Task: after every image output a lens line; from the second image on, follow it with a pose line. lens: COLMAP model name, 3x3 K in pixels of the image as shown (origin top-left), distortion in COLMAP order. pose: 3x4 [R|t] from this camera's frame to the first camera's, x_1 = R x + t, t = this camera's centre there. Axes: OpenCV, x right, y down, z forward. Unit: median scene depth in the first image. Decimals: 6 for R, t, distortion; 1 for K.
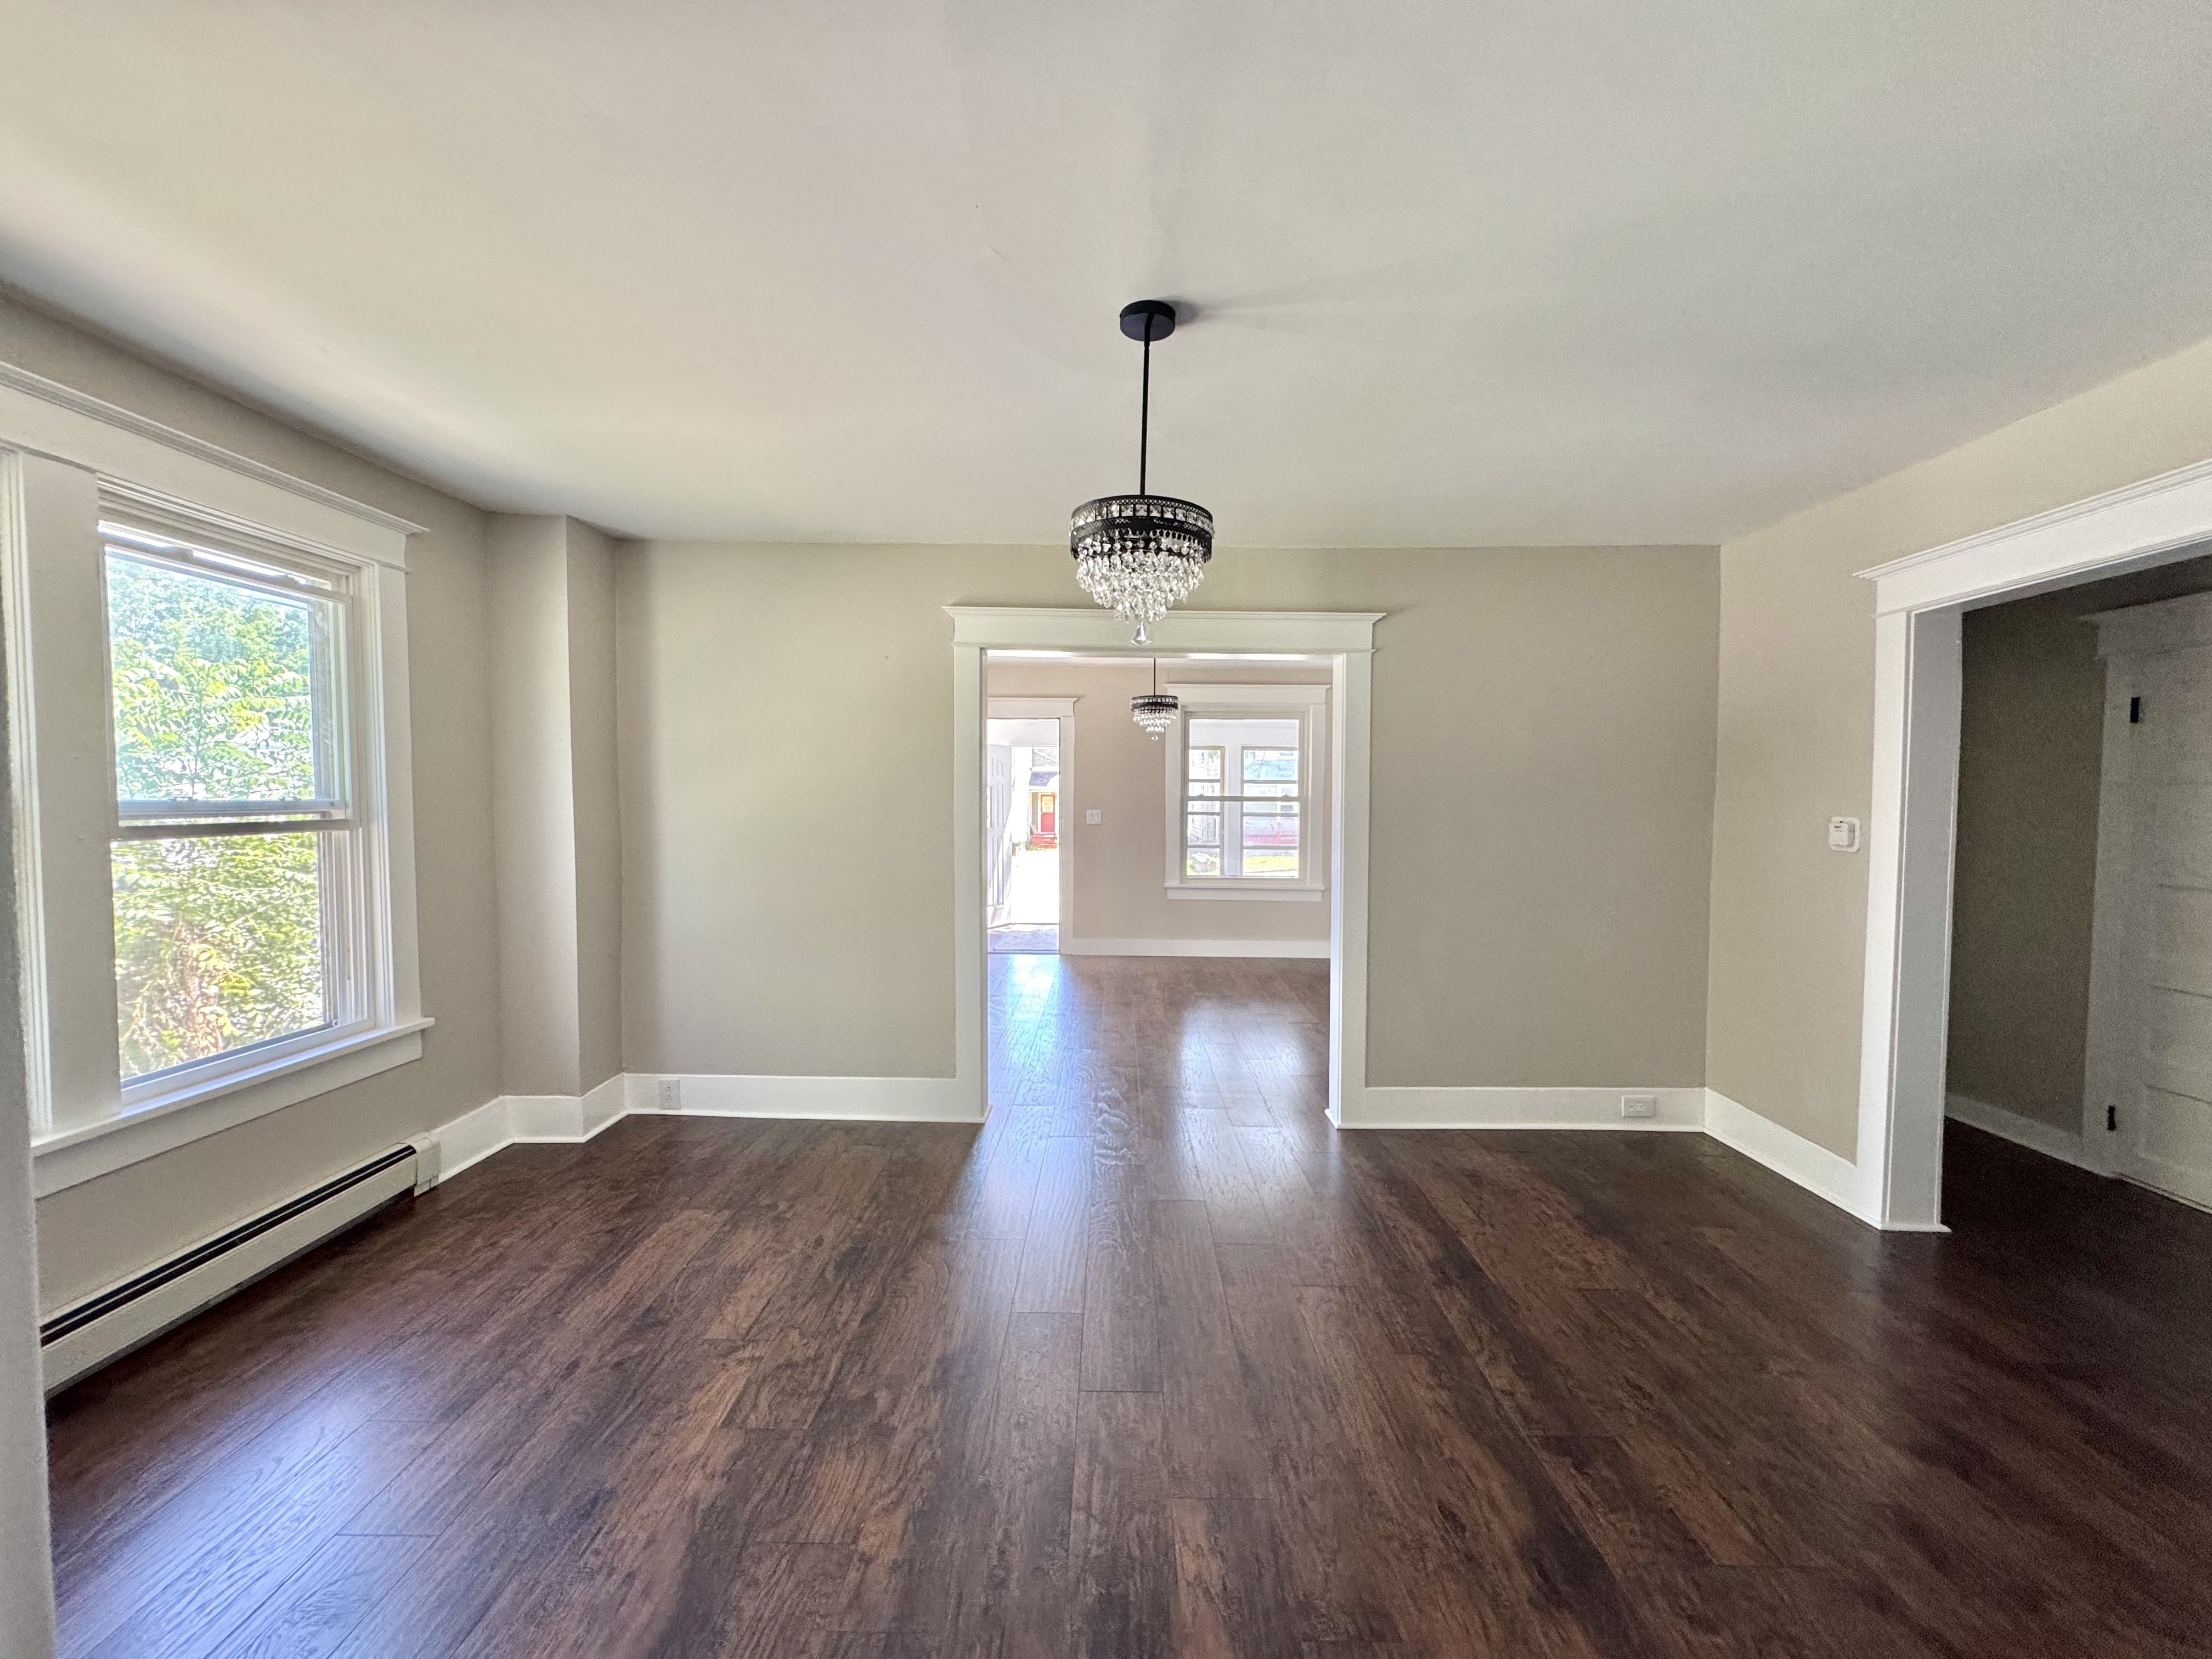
lens RADIAL K [[867.1, 0, 1112.2], [0, 867.1, 835.4], [0, 0, 1]] dist [-0.007846, 0.000169]
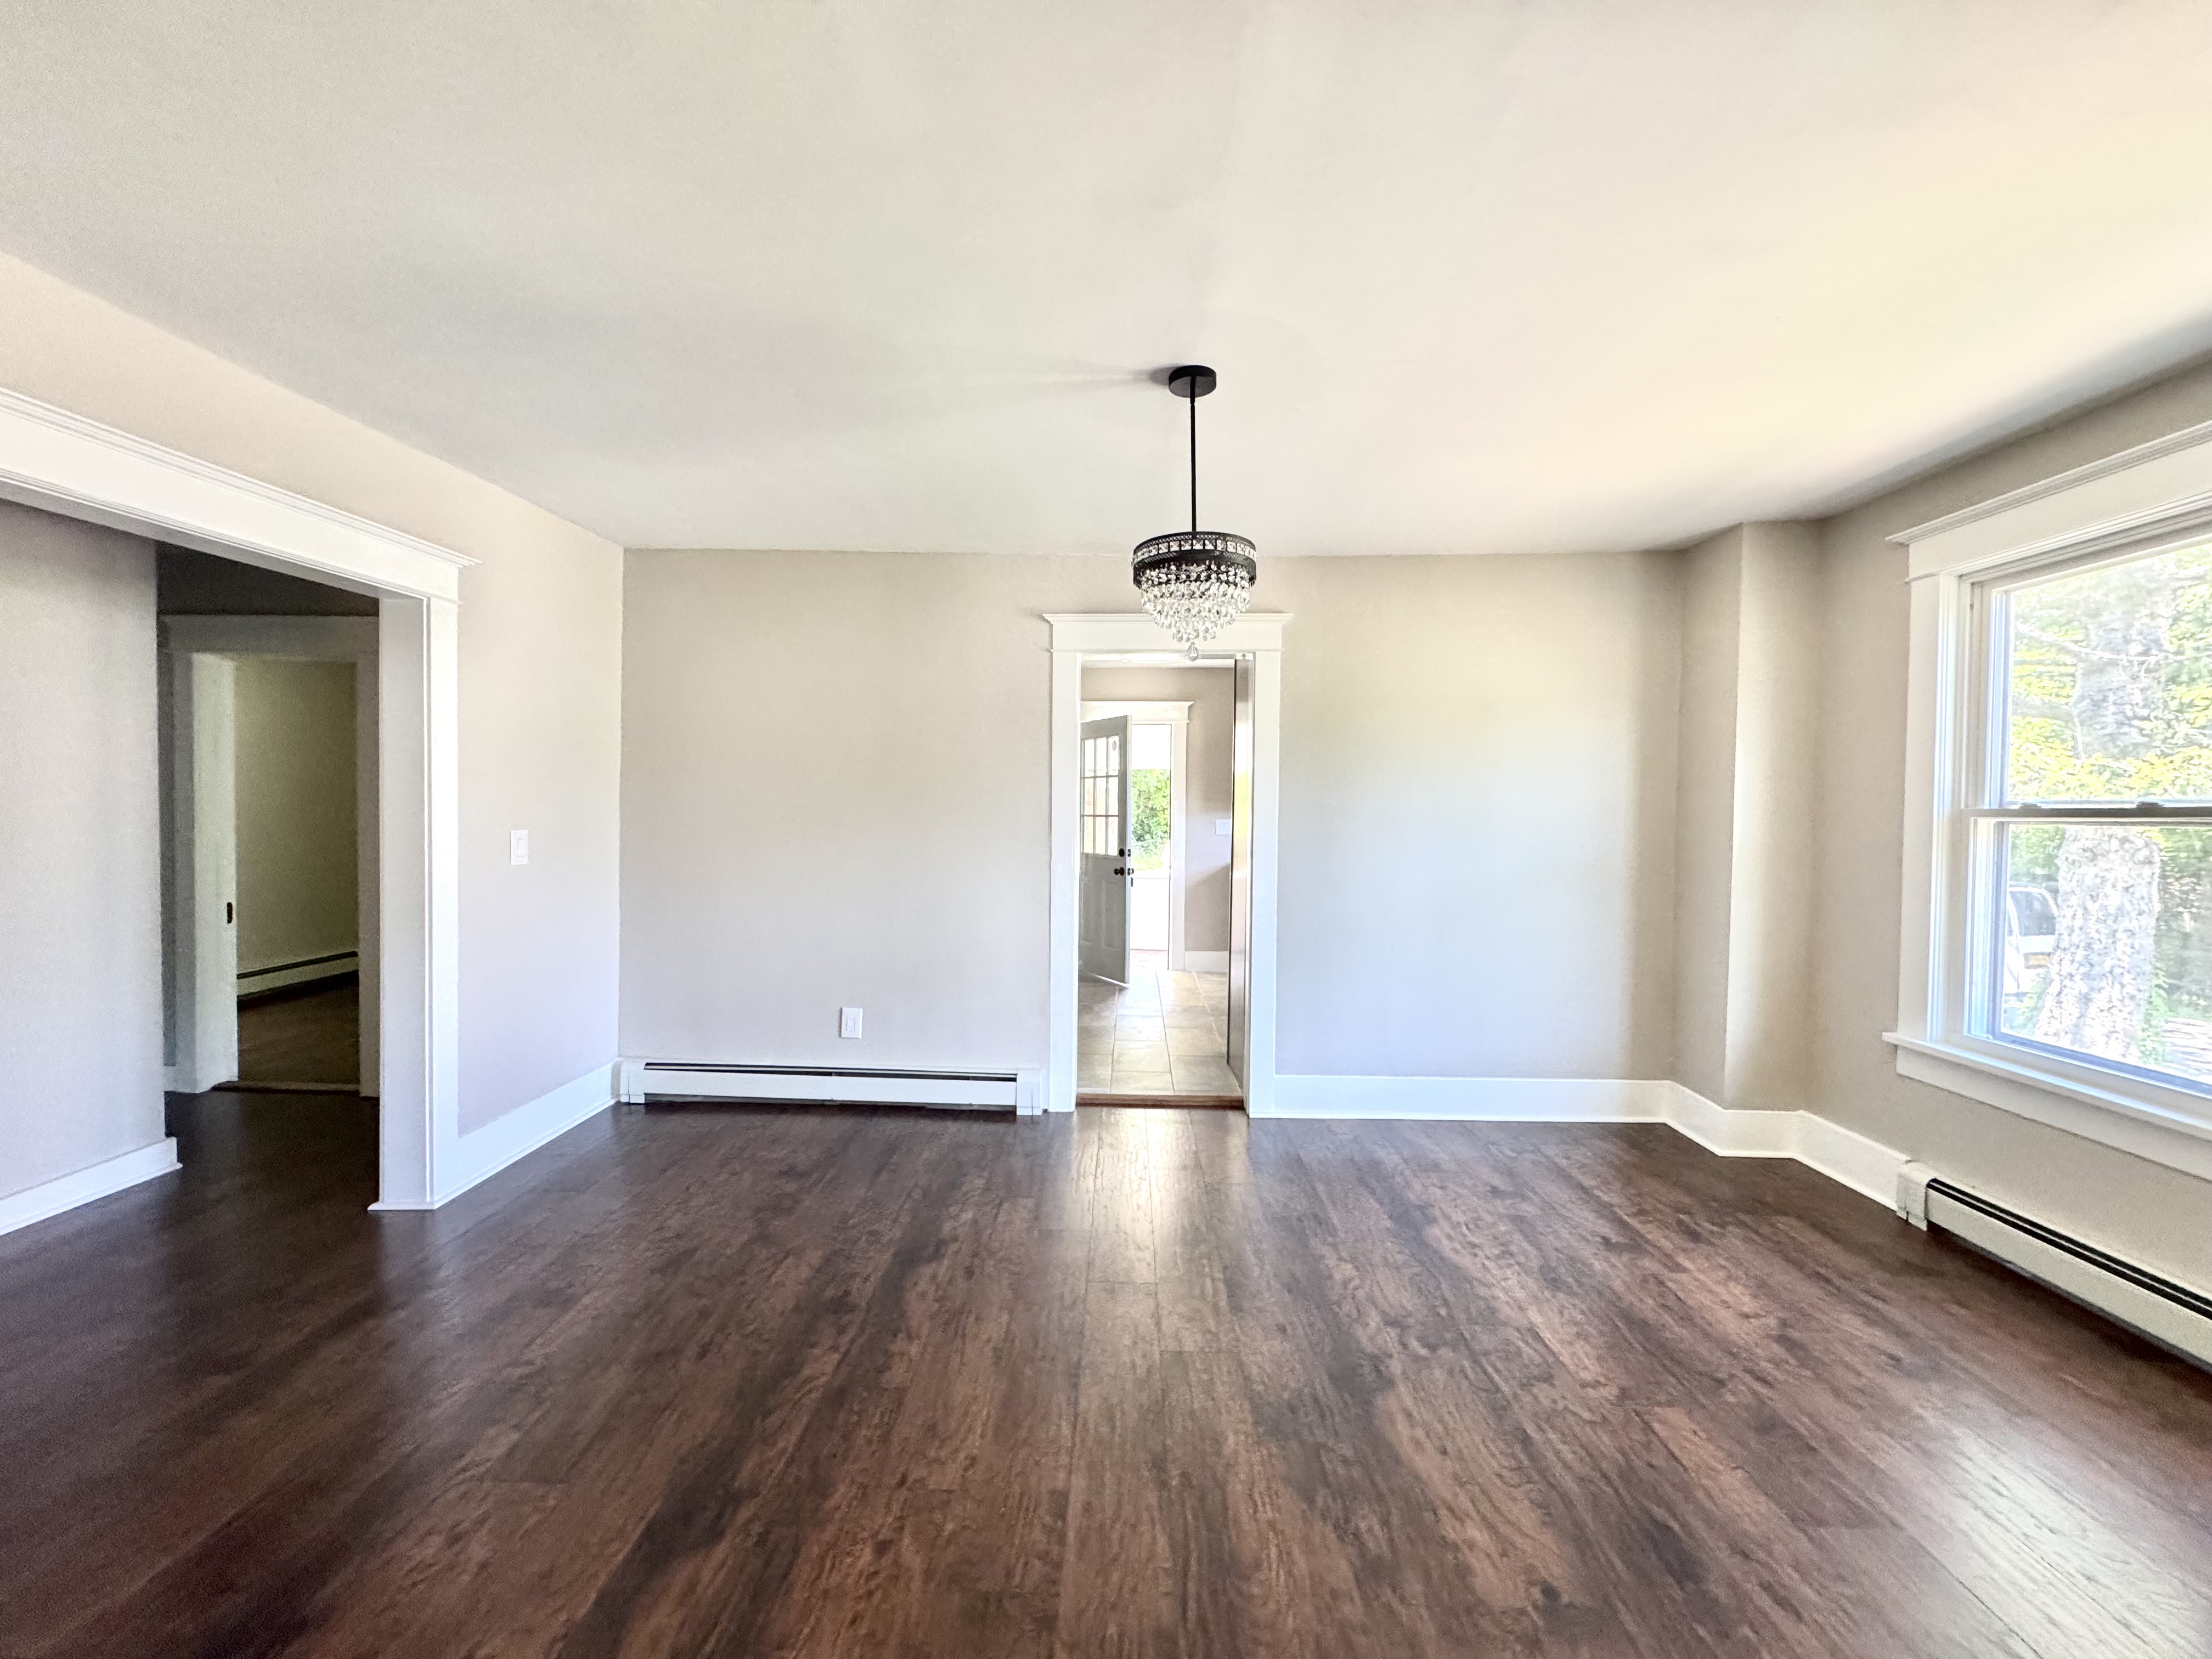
lens RADIAL K [[867.1, 0, 1107.1], [0, 867.1, 823.8], [0, 0, 1]] dist [-0.007846, 0.000169]
pose [[-0.999725, -0.014526, 0.018418, 0.115510], [-0.013436, 0.998226, 0.058005, -0.063934], [-0.019228, 0.057742, -0.998146, 2.061611]]
